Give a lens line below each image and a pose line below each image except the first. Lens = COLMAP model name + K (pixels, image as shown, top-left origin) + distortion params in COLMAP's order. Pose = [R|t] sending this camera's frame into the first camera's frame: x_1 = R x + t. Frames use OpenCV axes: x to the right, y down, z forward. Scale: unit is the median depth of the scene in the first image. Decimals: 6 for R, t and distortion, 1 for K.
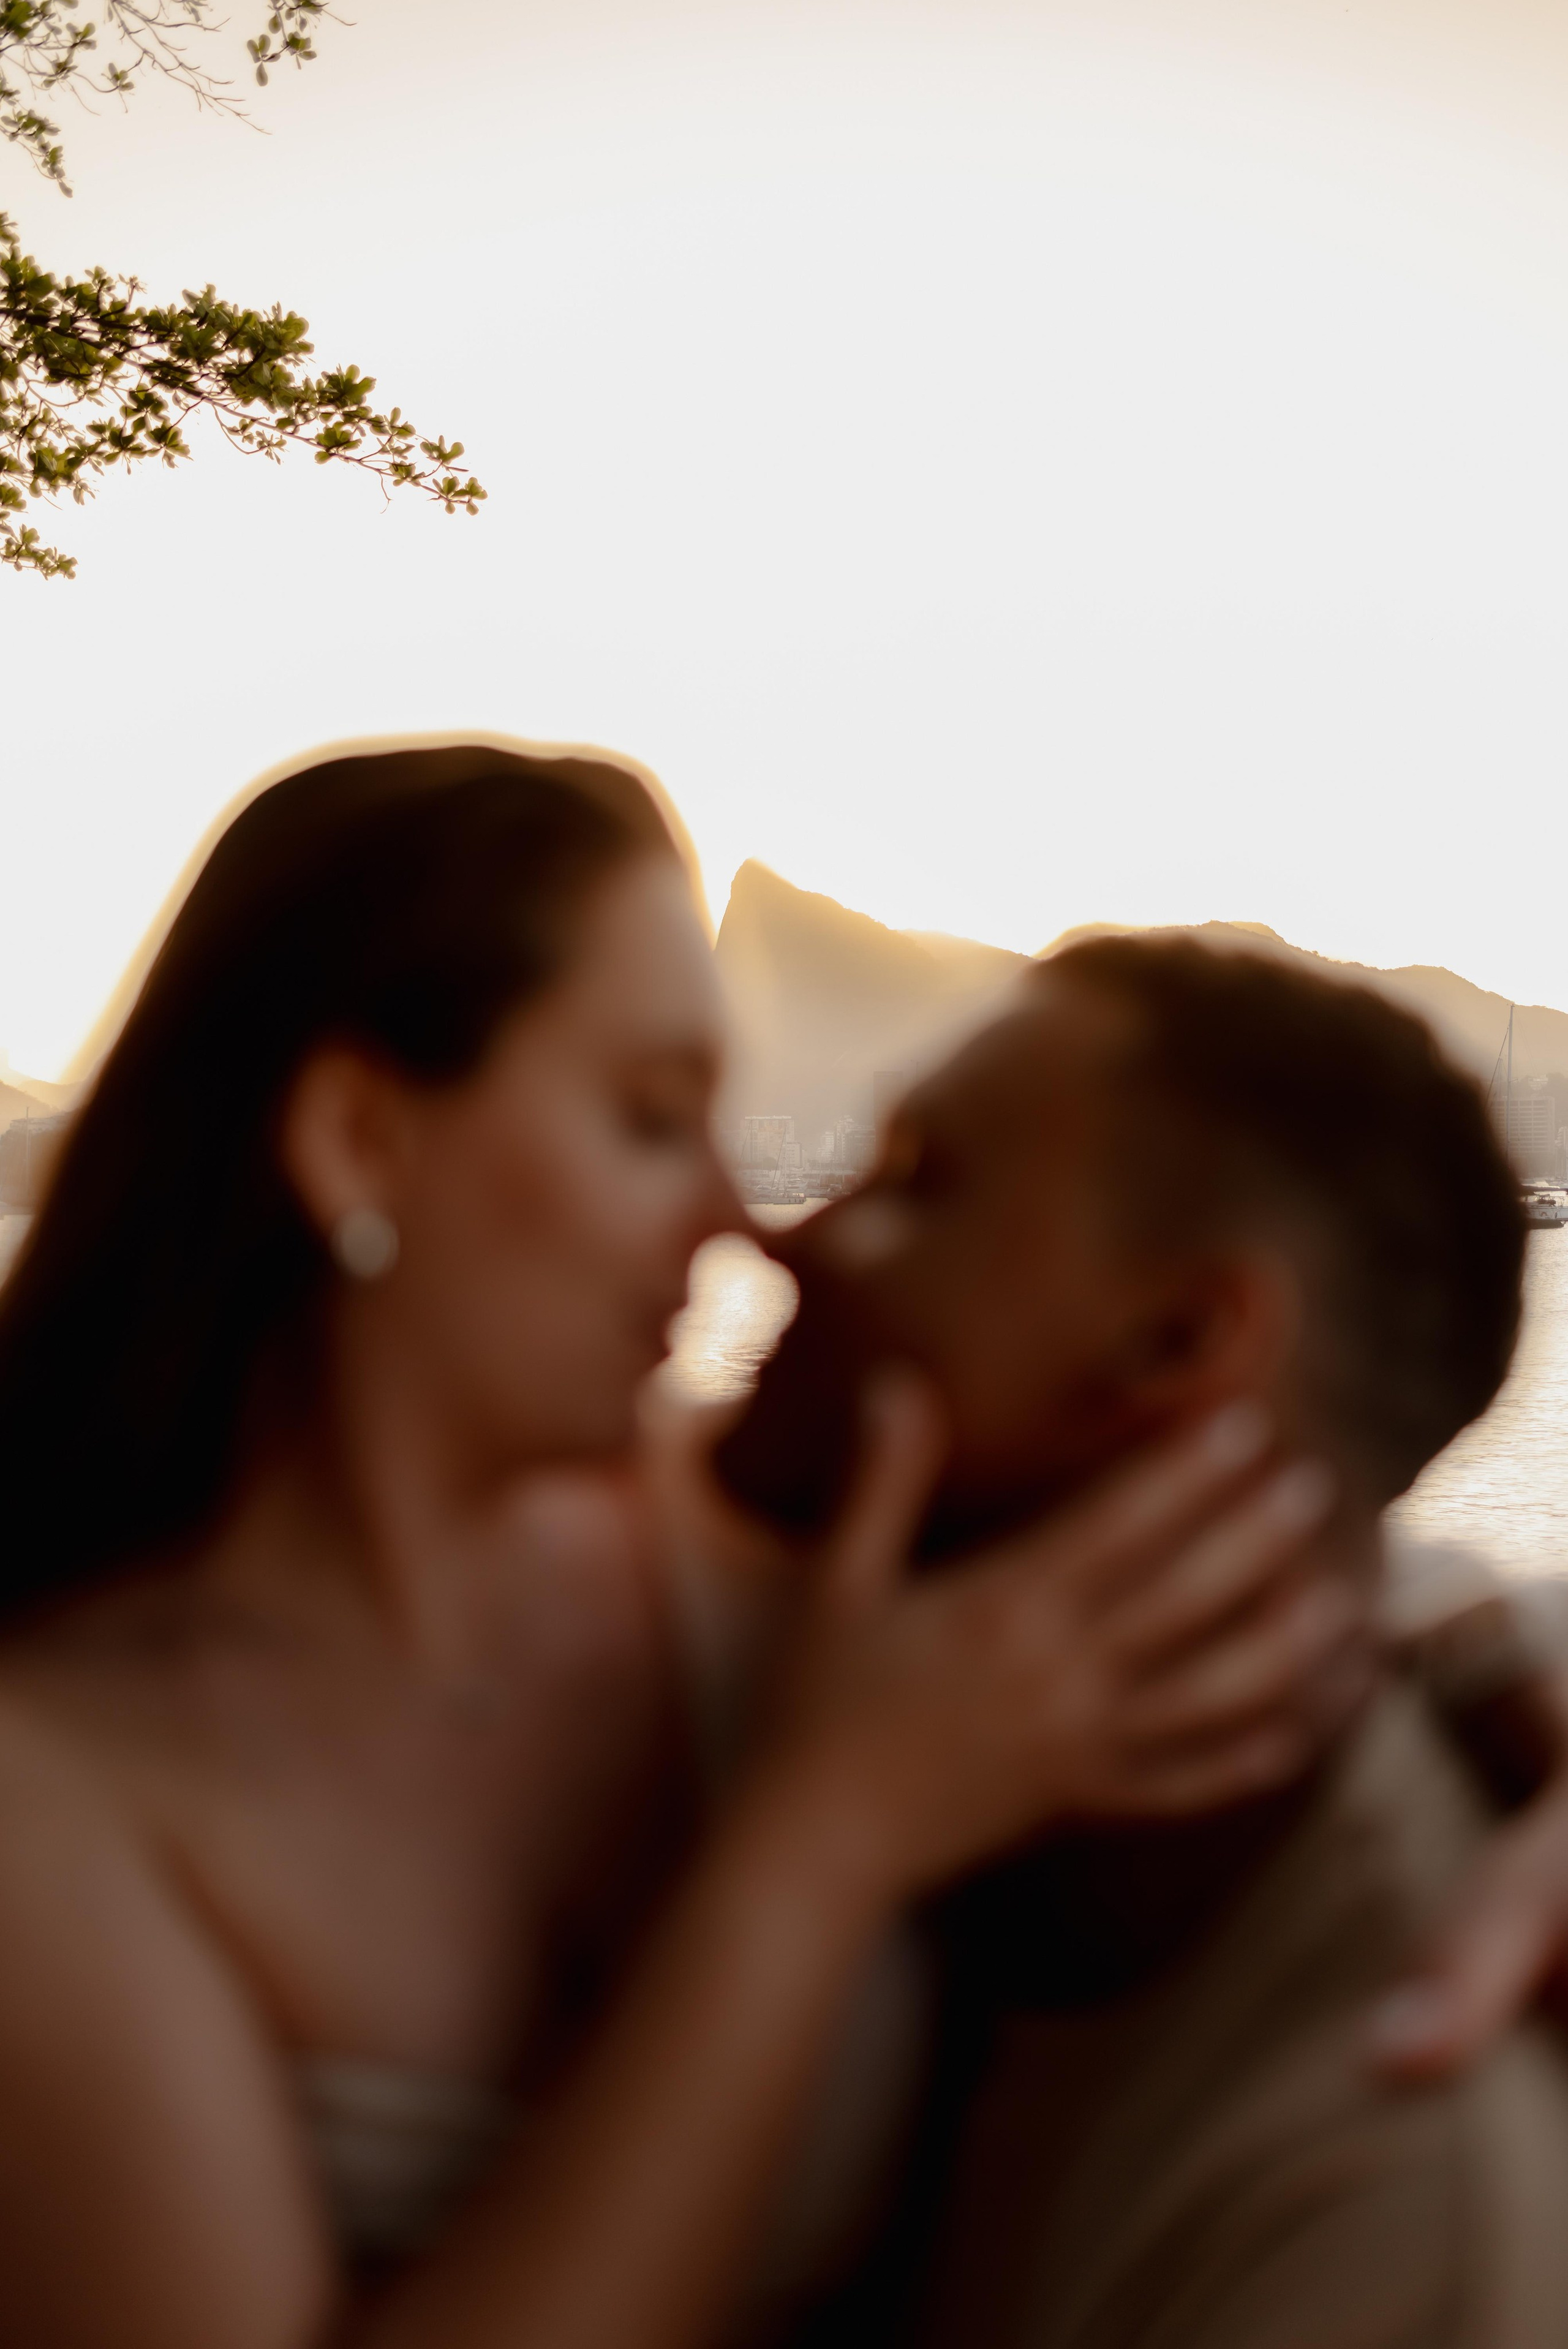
lens RADIAL K [[2238.9, 0, 783.3], [0, 2238.9, 1173.6], [0, 0, 1]] dist [0.005631, 0.000000]
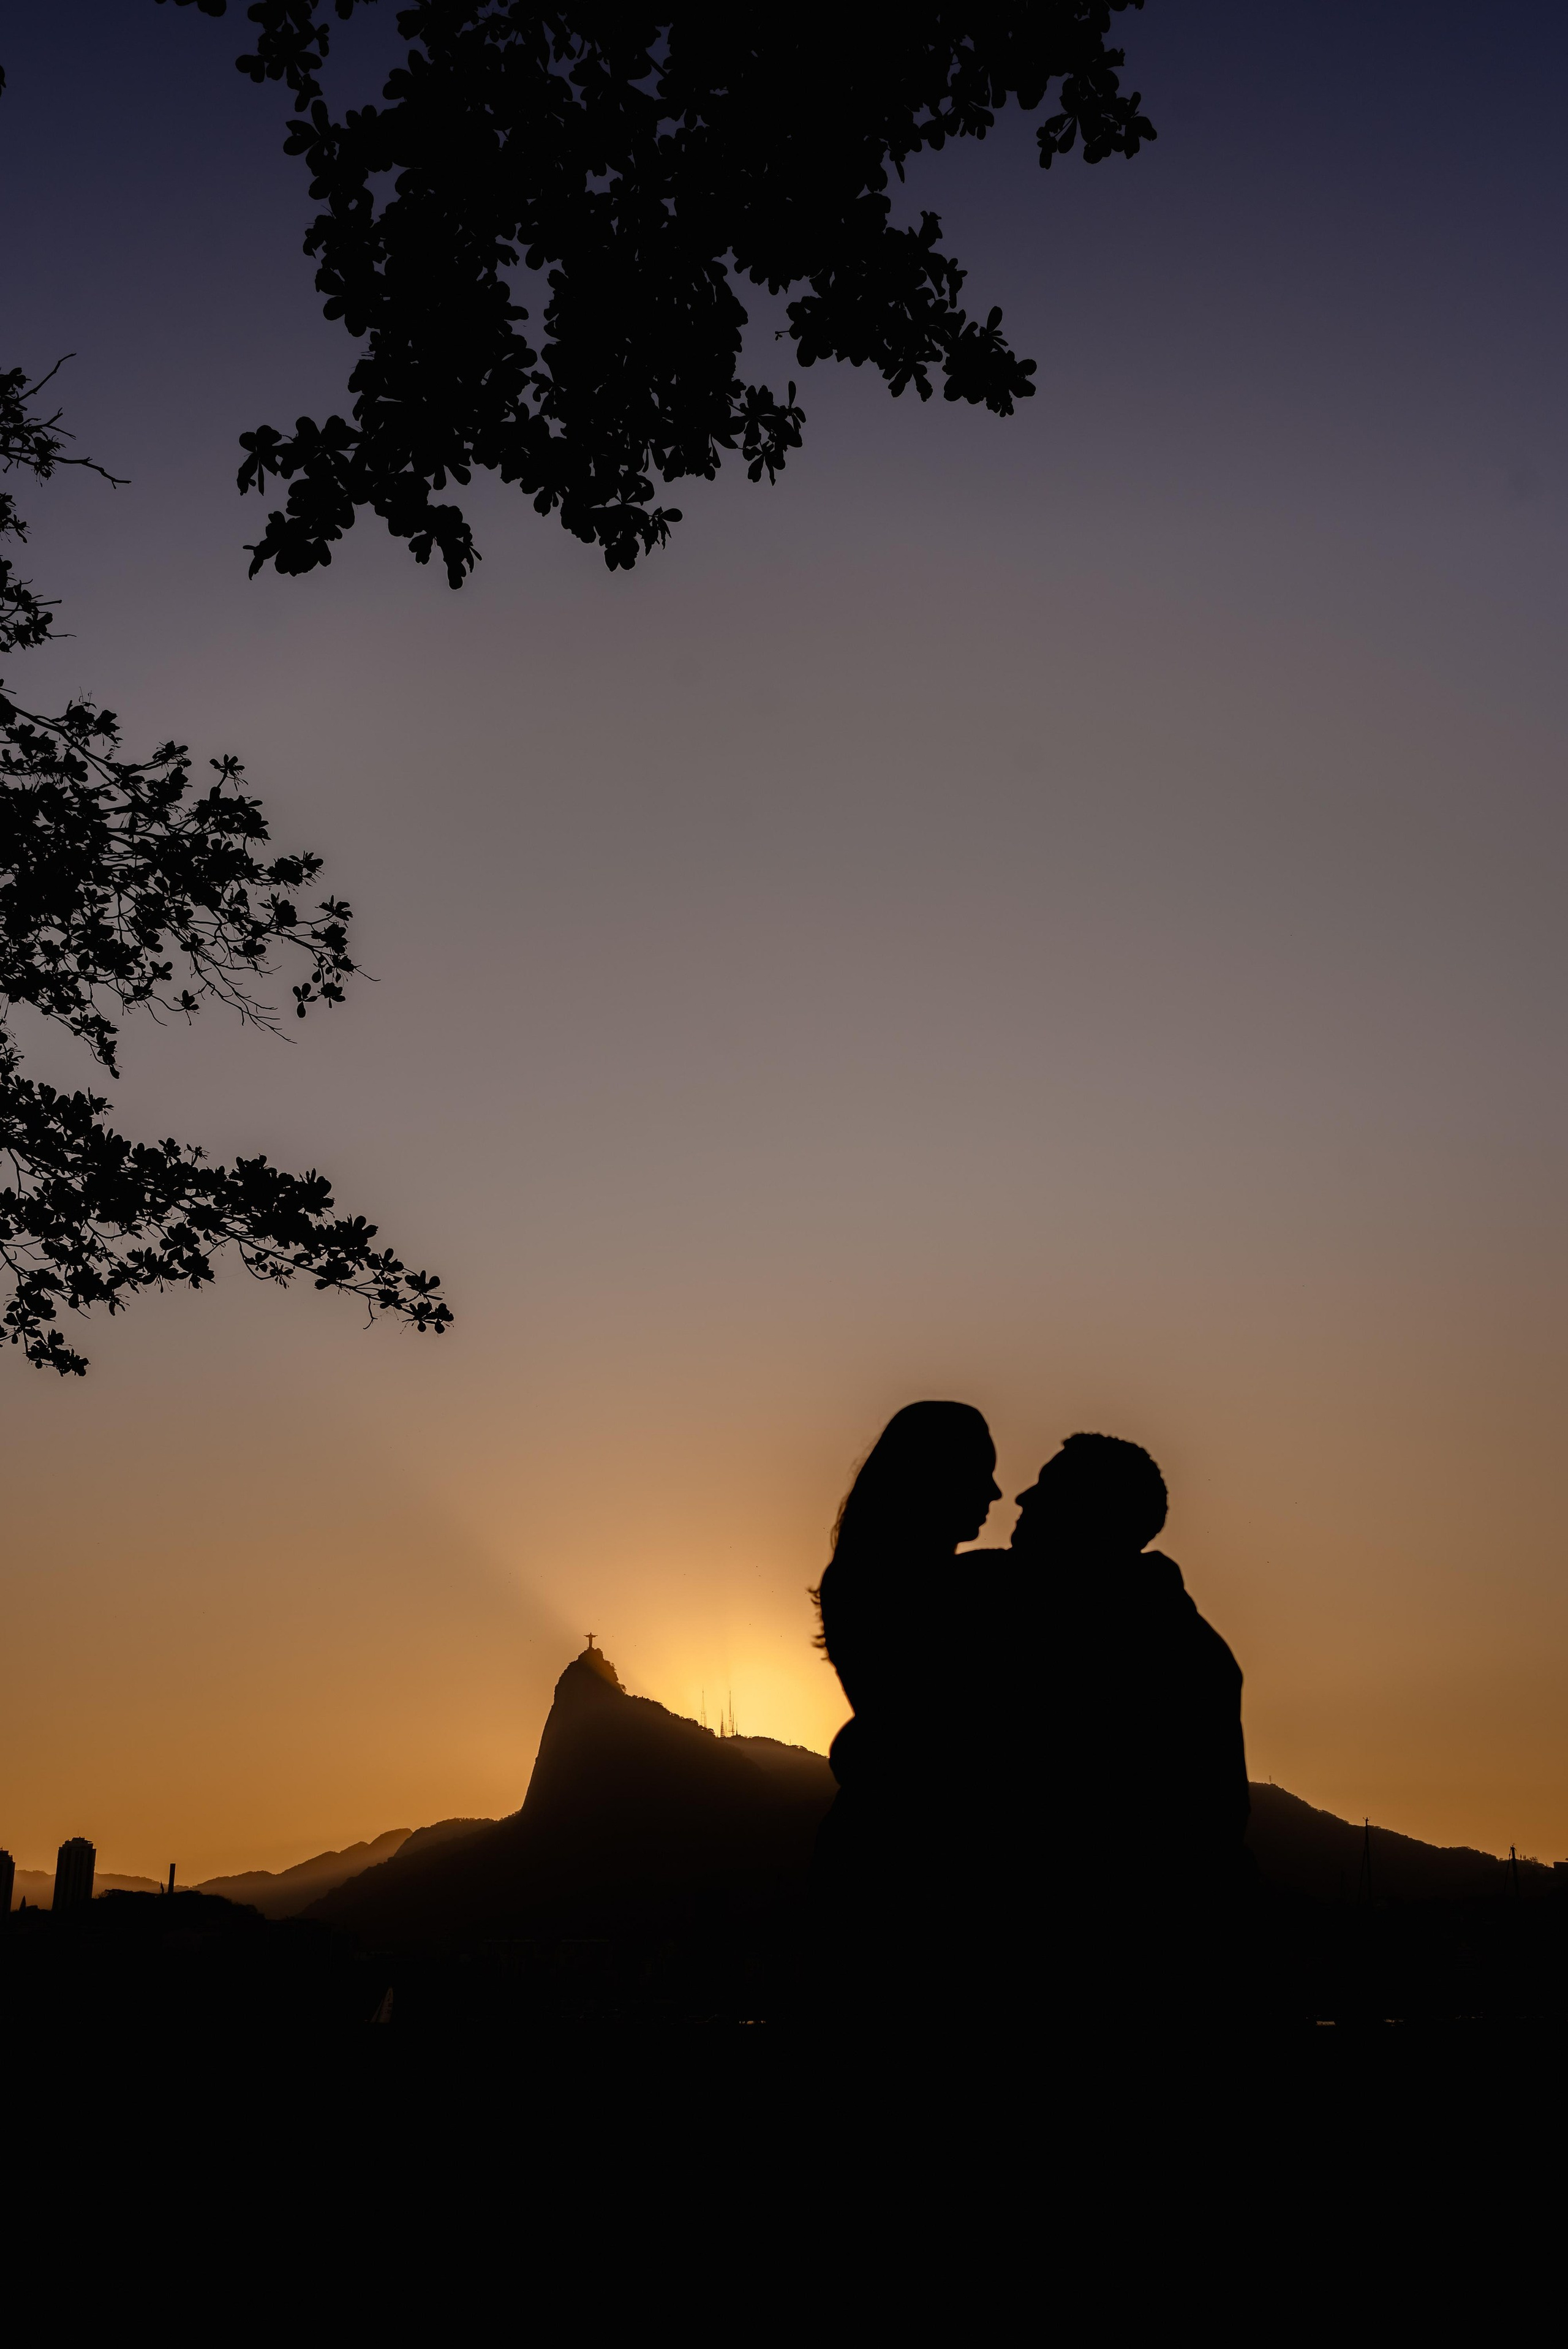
lens RADIAL K [[2238.9, 0, 791.6], [0, 2238.9, 1232.6], [0, 0, 1]] dist [0.005631, 0.000000]
pose [[0.996067, 0.034316, 0.081687, -0.049195], [-0.005749, 0.945041, -0.326902, 0.058290], [-0.088415, 0.325147, 0.941521, -0.204082]]
